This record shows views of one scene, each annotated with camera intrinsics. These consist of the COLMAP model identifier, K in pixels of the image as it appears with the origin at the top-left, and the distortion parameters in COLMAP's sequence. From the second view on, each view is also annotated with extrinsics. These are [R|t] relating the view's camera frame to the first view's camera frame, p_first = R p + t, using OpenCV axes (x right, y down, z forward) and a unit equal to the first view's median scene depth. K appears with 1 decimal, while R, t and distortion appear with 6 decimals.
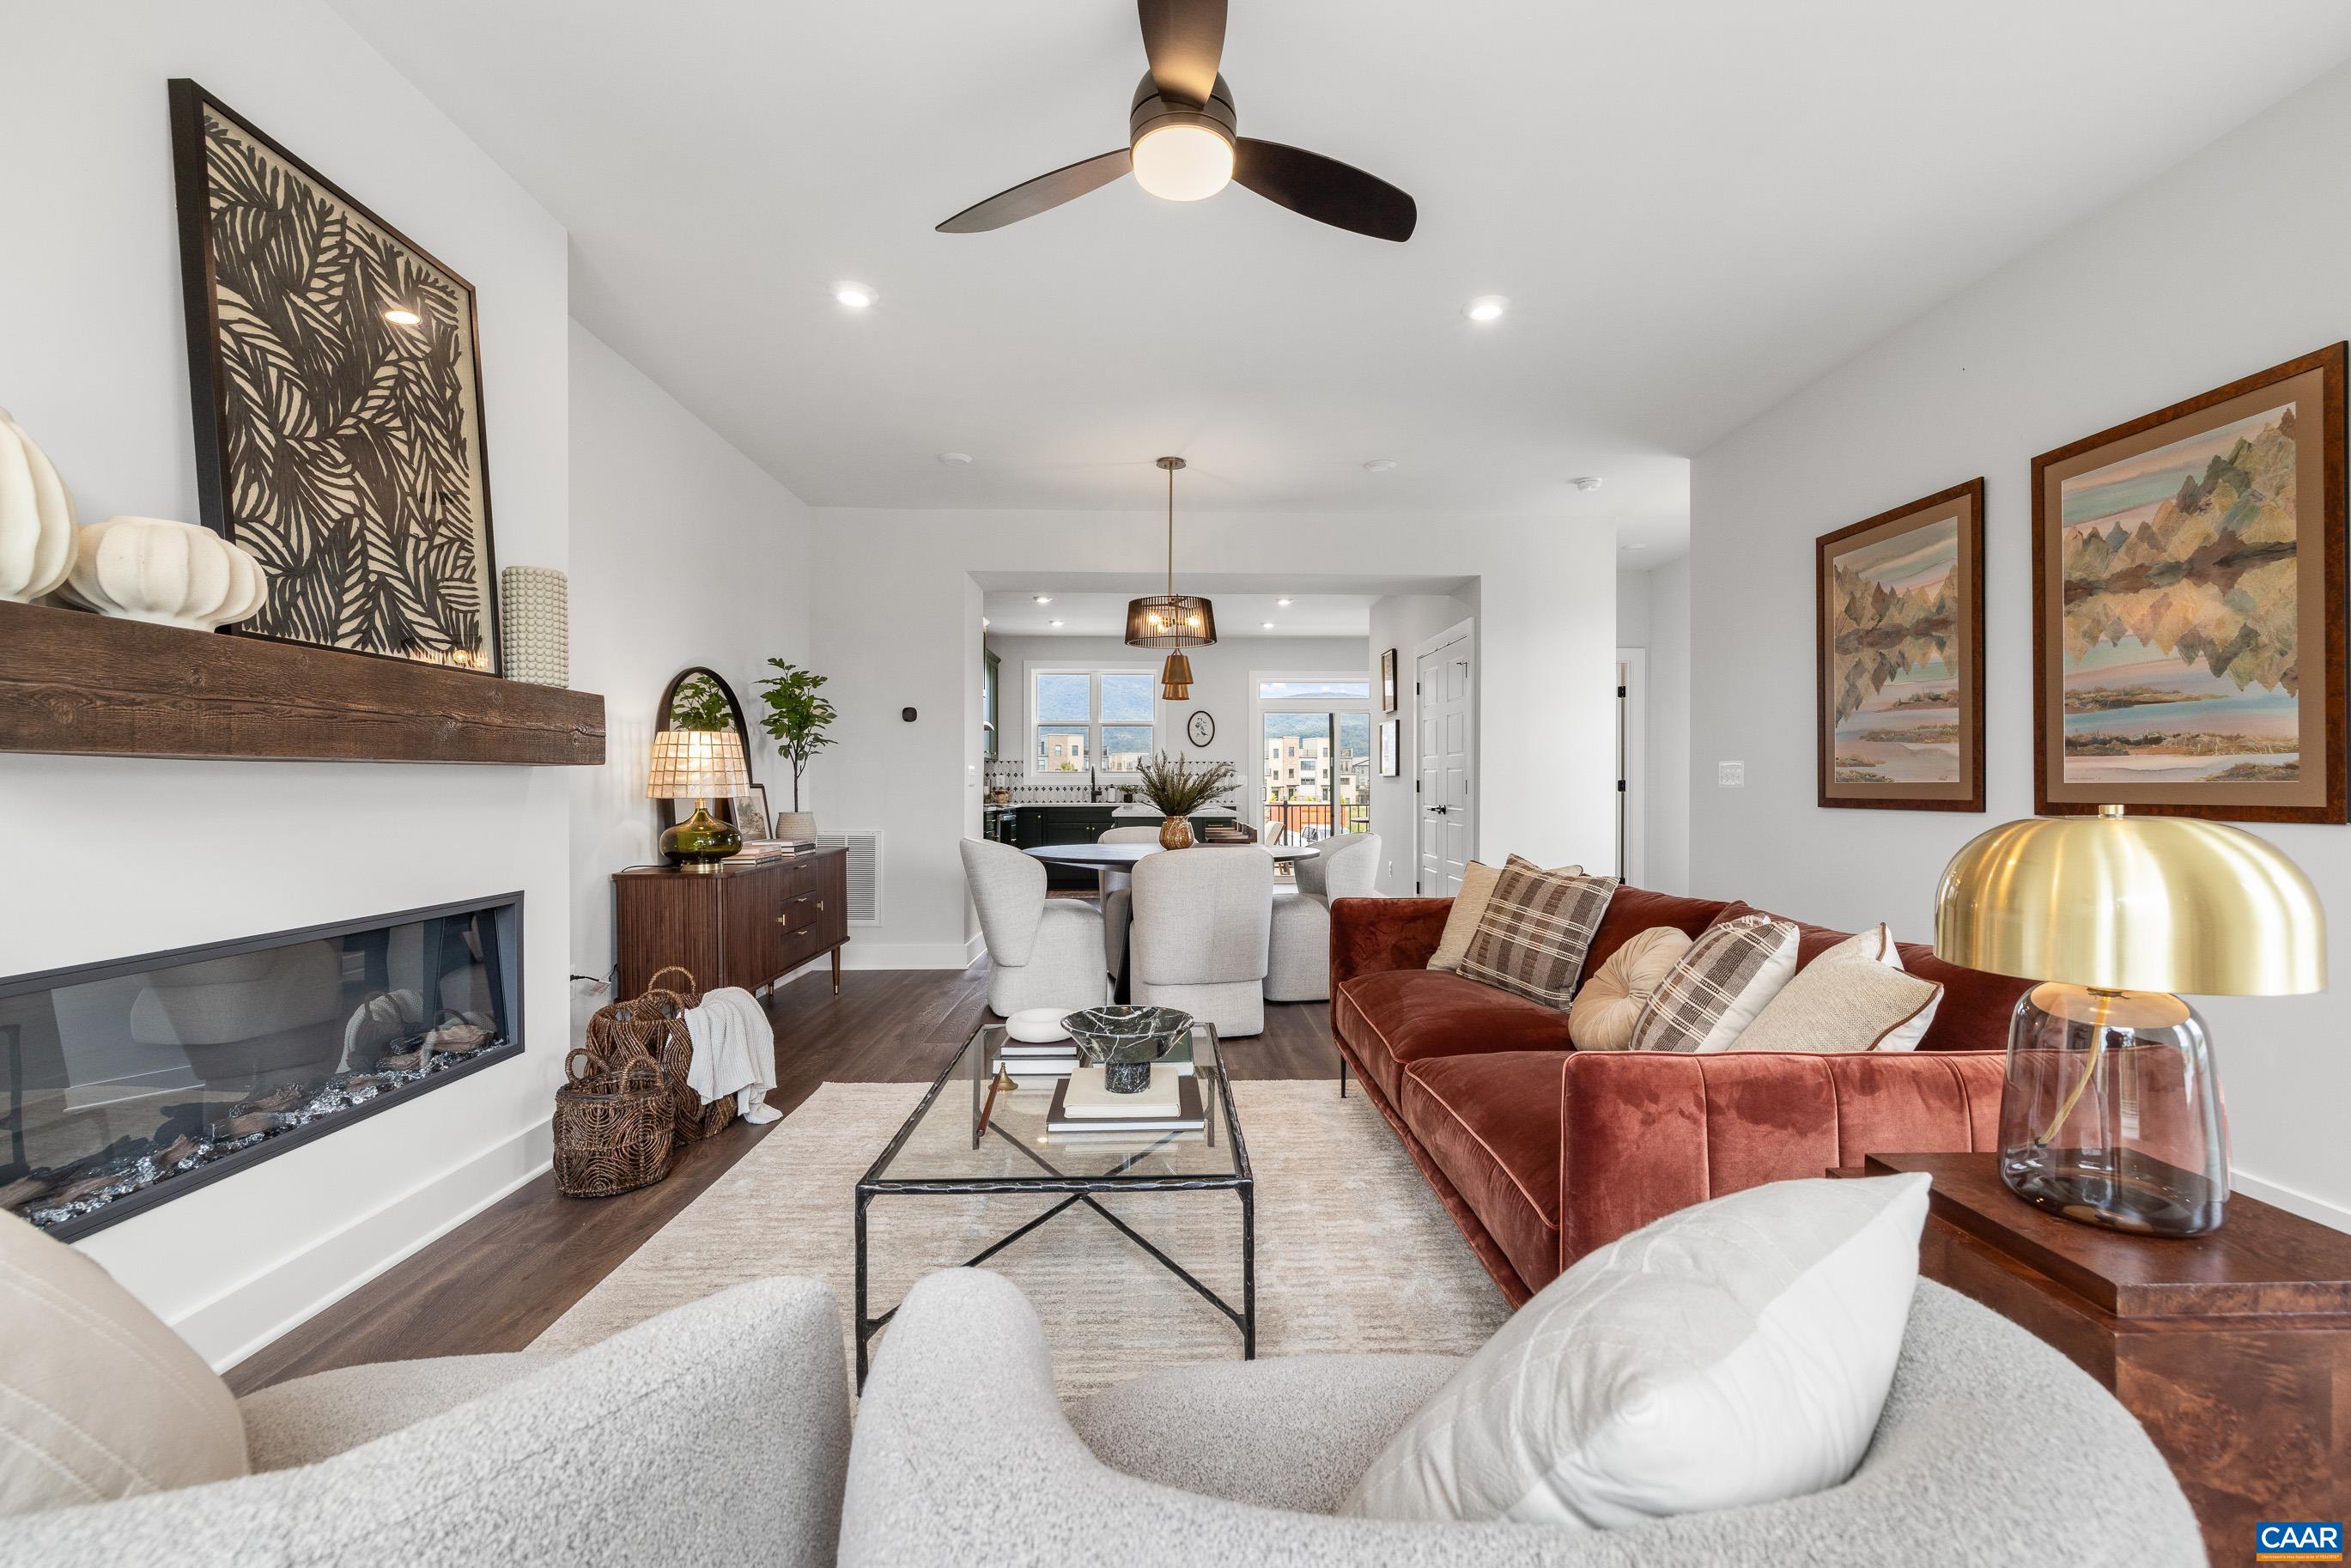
lens RADIAL K [[1004.6, 0, 1178.0], [0, 1004.6, 783.2], [0, 0, 1]] dist [-0.000099, -0.000094]
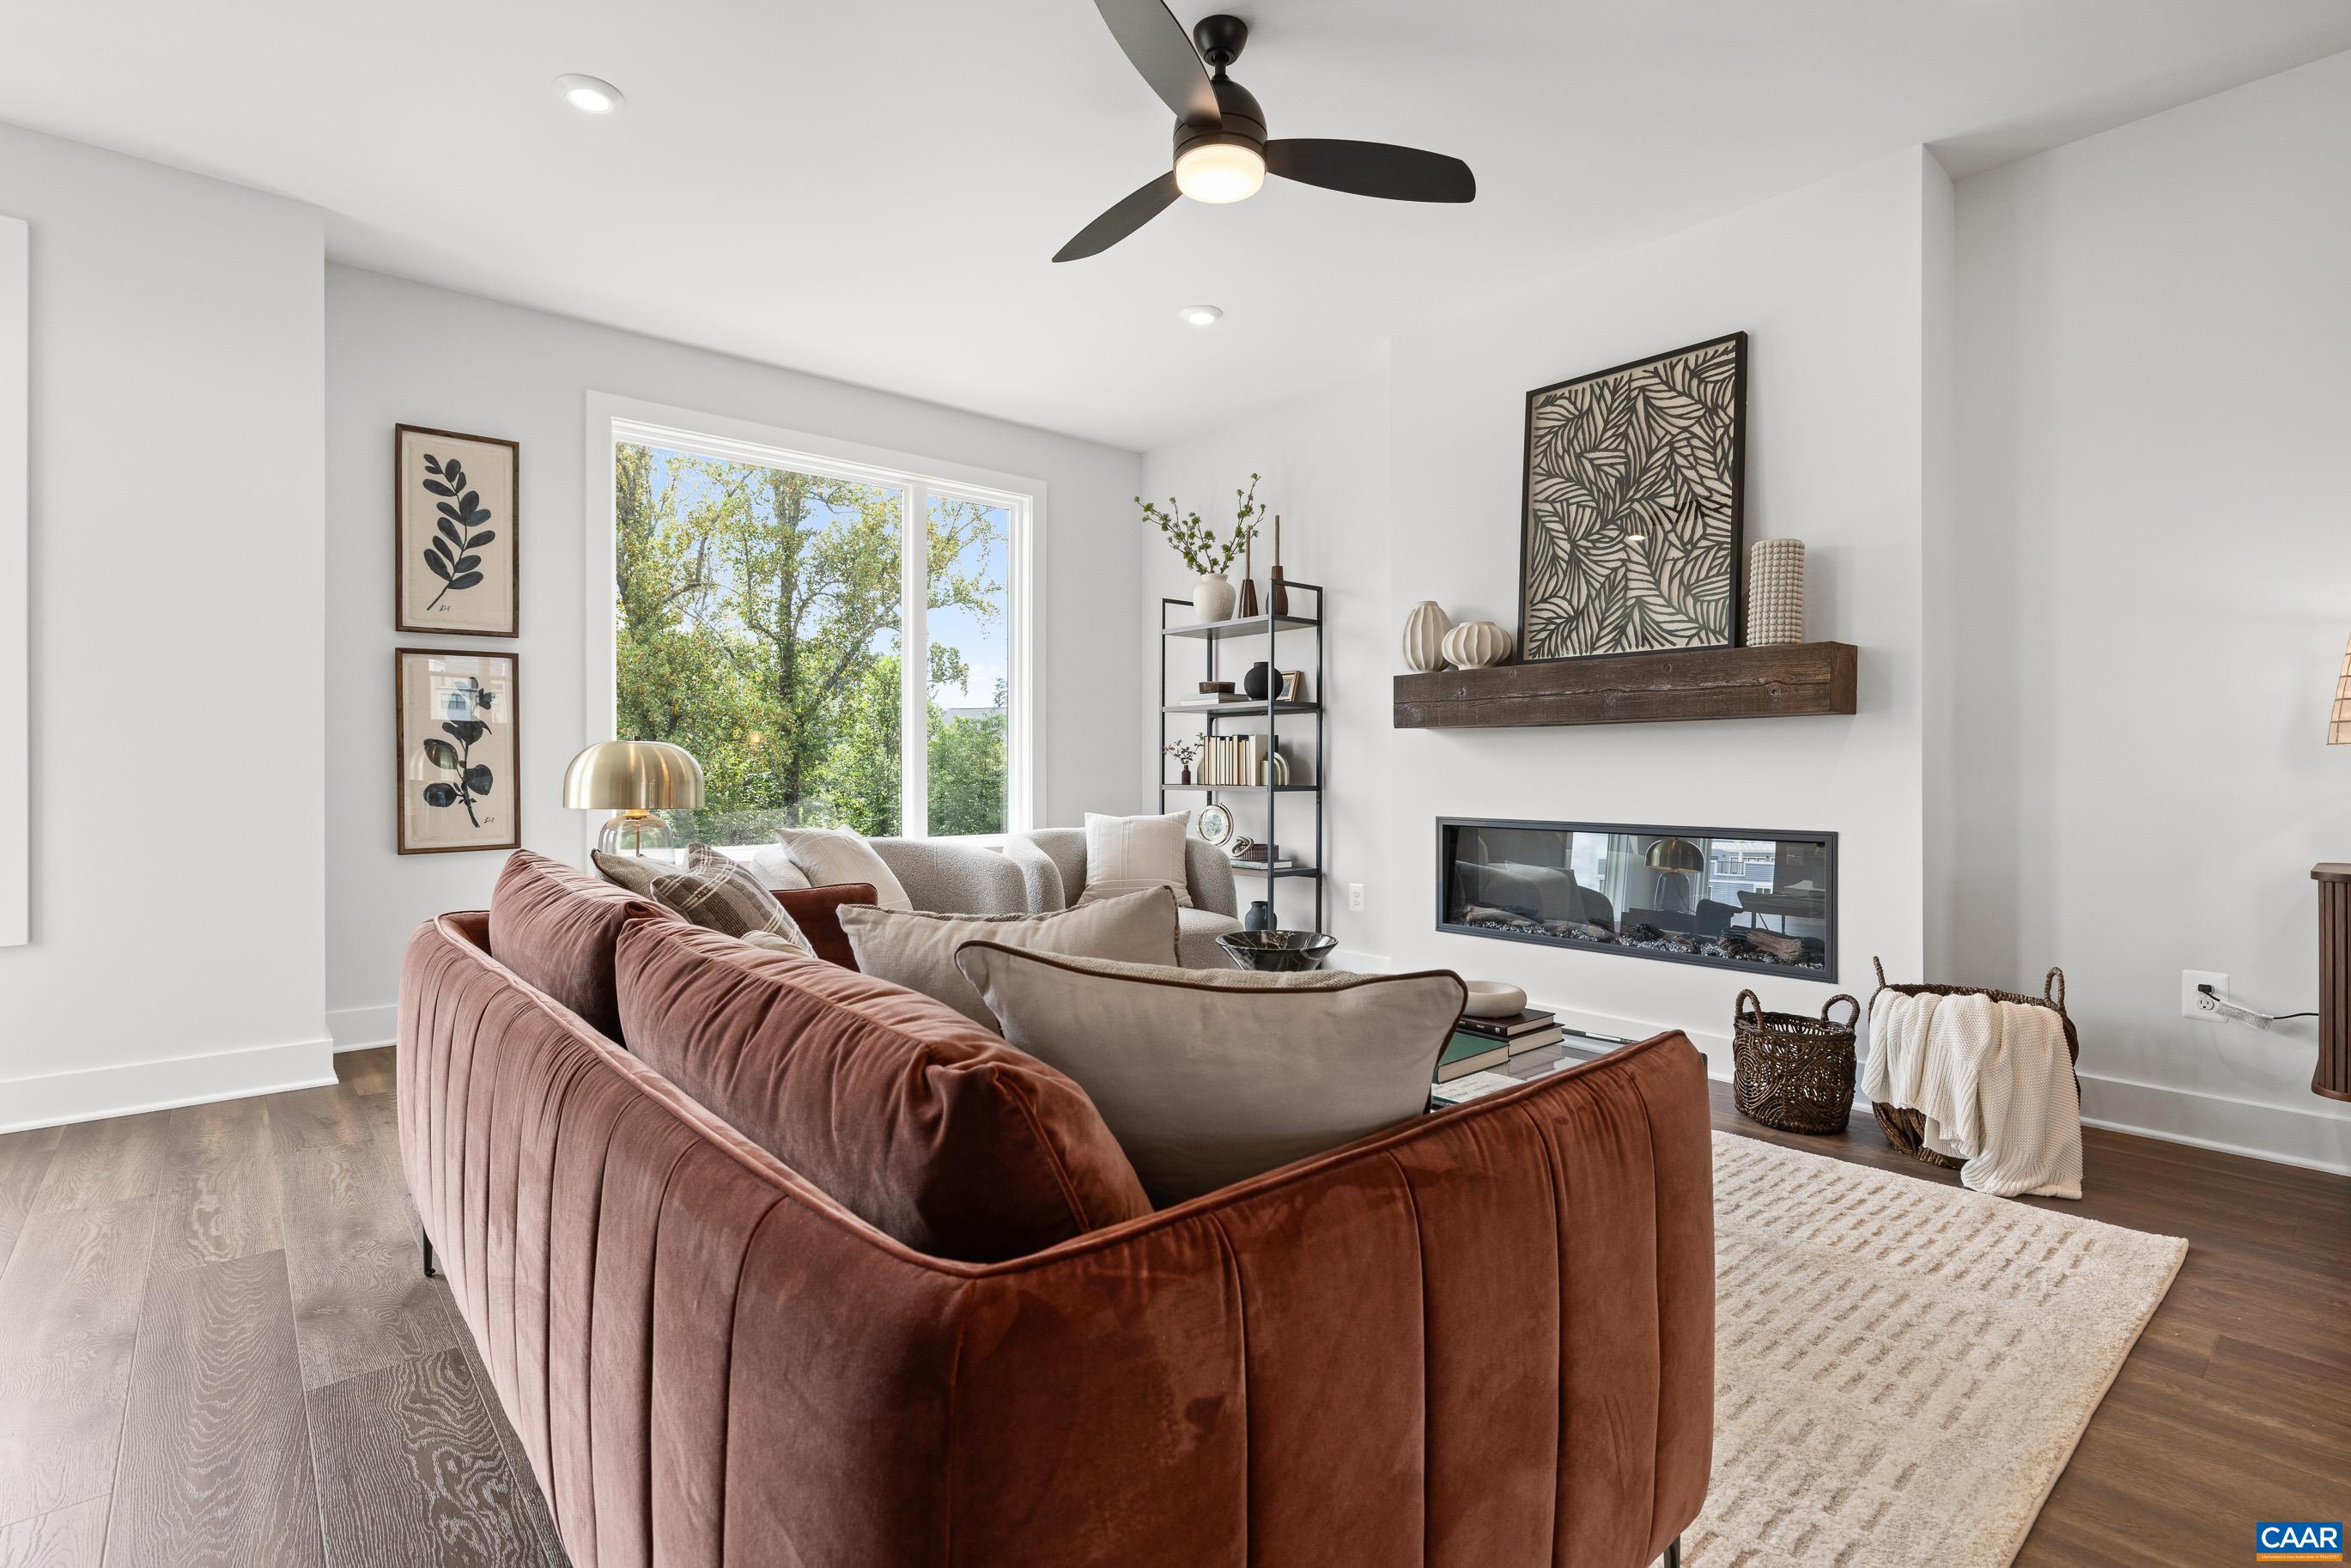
lens RADIAL K [[1109.8, 0, 1175.9], [0, 1109.8, 785.9], [0, 0, 1]] dist [-0.002711, -0.000469]
pose [[-0.773429, 0.008983, -0.633819, 0.733915], [0.000081, 0.999901, 0.014072, 0.047786], [0.633883, 0.010832, -0.773353, 1.682201]]
